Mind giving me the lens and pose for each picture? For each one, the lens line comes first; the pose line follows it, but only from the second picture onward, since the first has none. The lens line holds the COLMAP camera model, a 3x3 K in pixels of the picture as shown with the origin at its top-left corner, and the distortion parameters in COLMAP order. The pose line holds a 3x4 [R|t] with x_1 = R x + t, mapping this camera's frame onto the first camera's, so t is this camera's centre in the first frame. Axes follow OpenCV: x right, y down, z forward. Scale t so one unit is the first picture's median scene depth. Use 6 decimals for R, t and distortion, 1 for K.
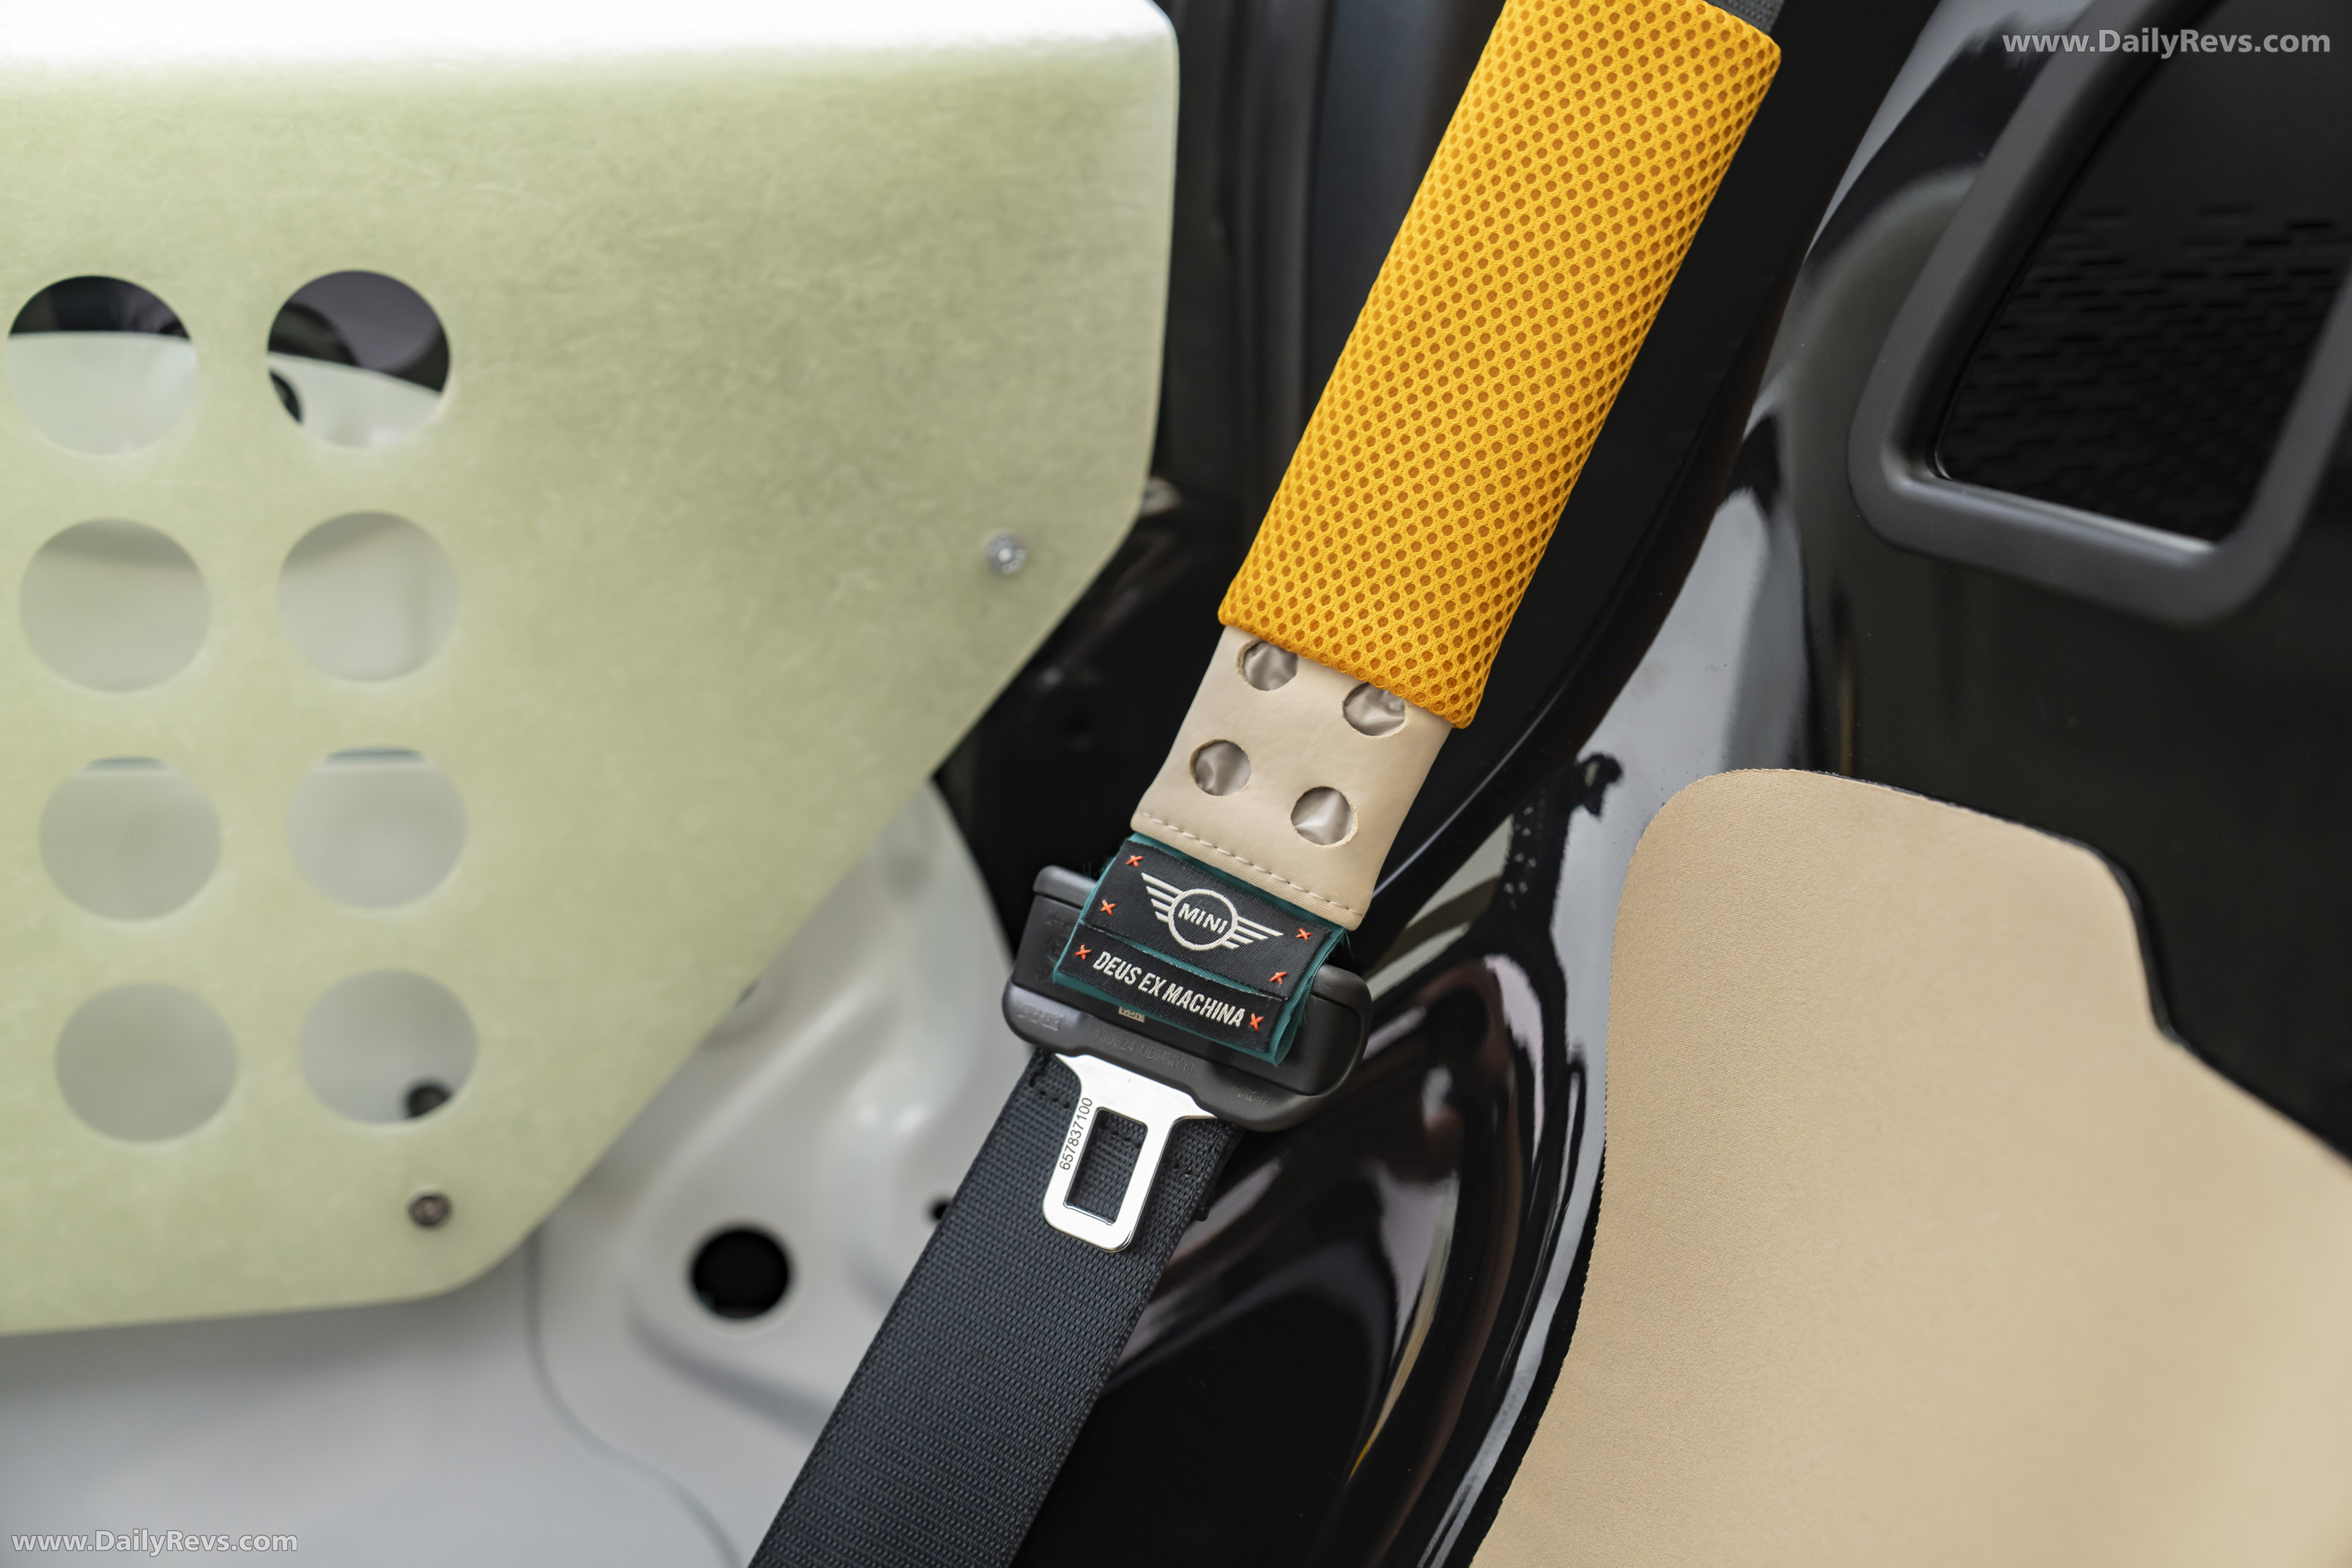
lens RADIAL K [[3494.8, 0, 1170.2], [0, 3494.8, 785.3], [0, 0, 1]] dist [-0.022542, 0.000000]
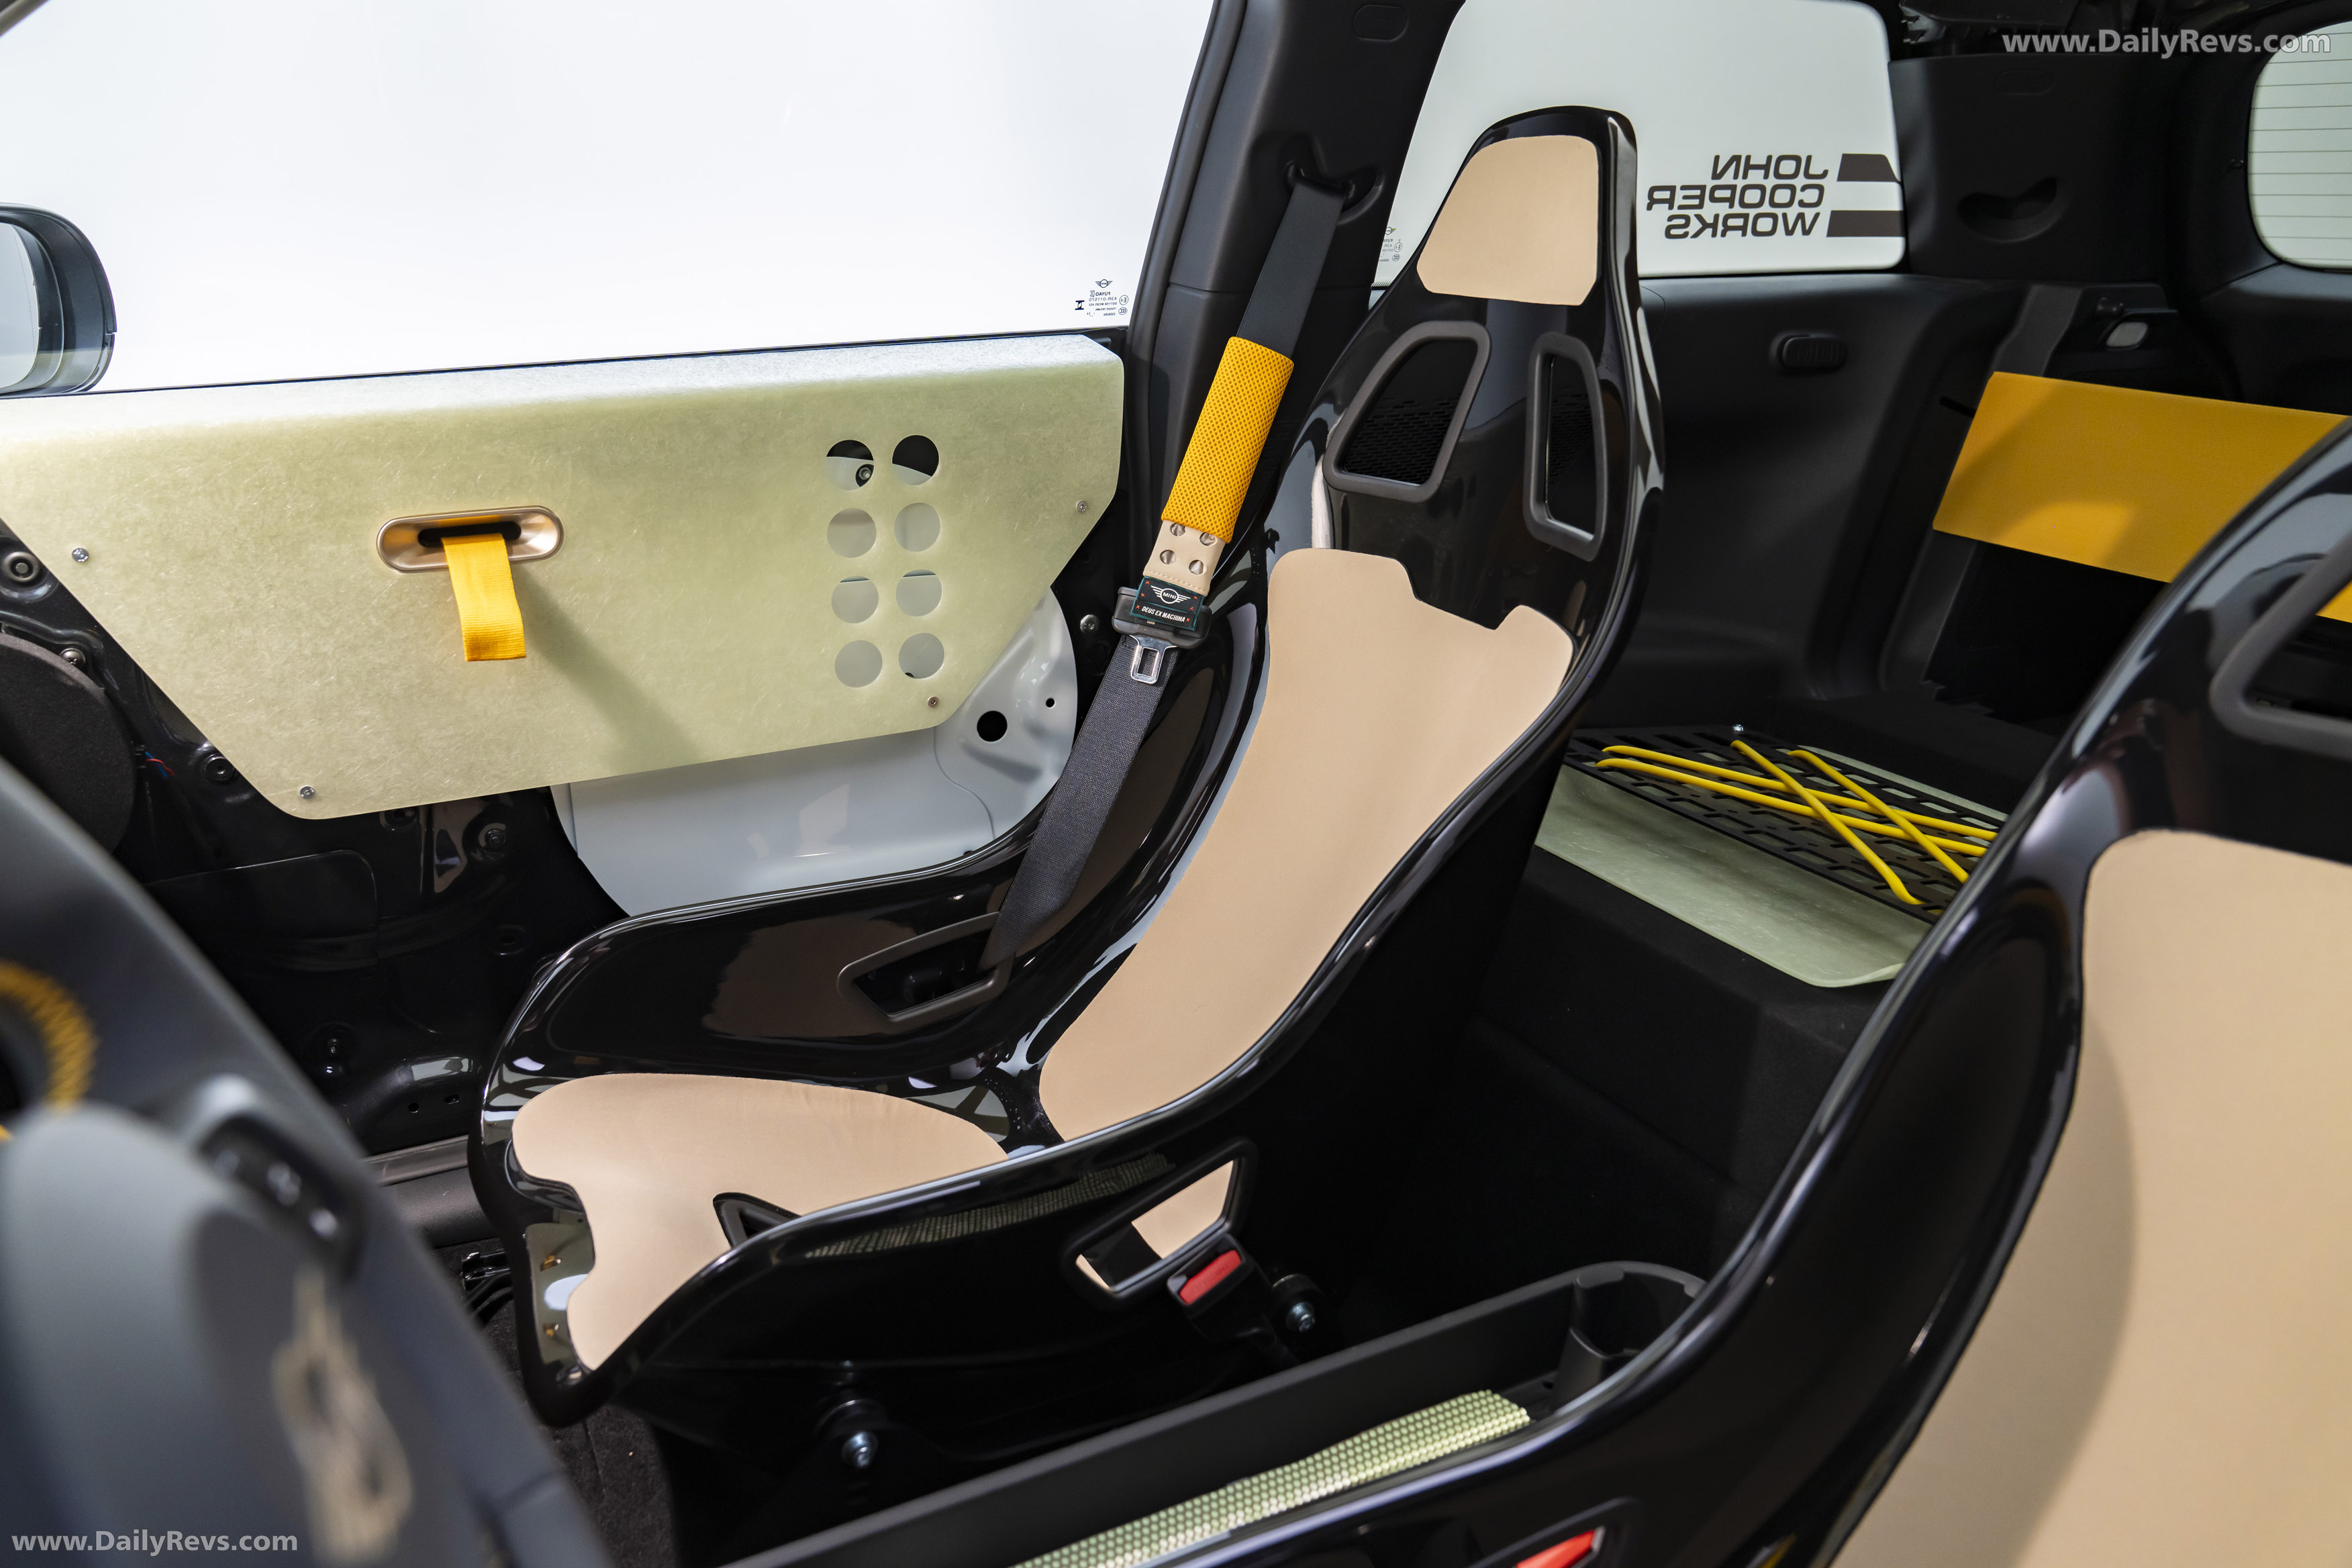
lens RADIAL K [[1666.6, 0, 1179.8], [0, 1666.6, 783.9], [0, 0, 1]] dist [-0.033328, 0.028726]
pose [[0.965516, -0.092827, 0.243234, -0.441777], [0.071429, 0.992875, 0.095378, 0.068885], [-0.250355, -0.074715, 0.965267, -0.792391]]
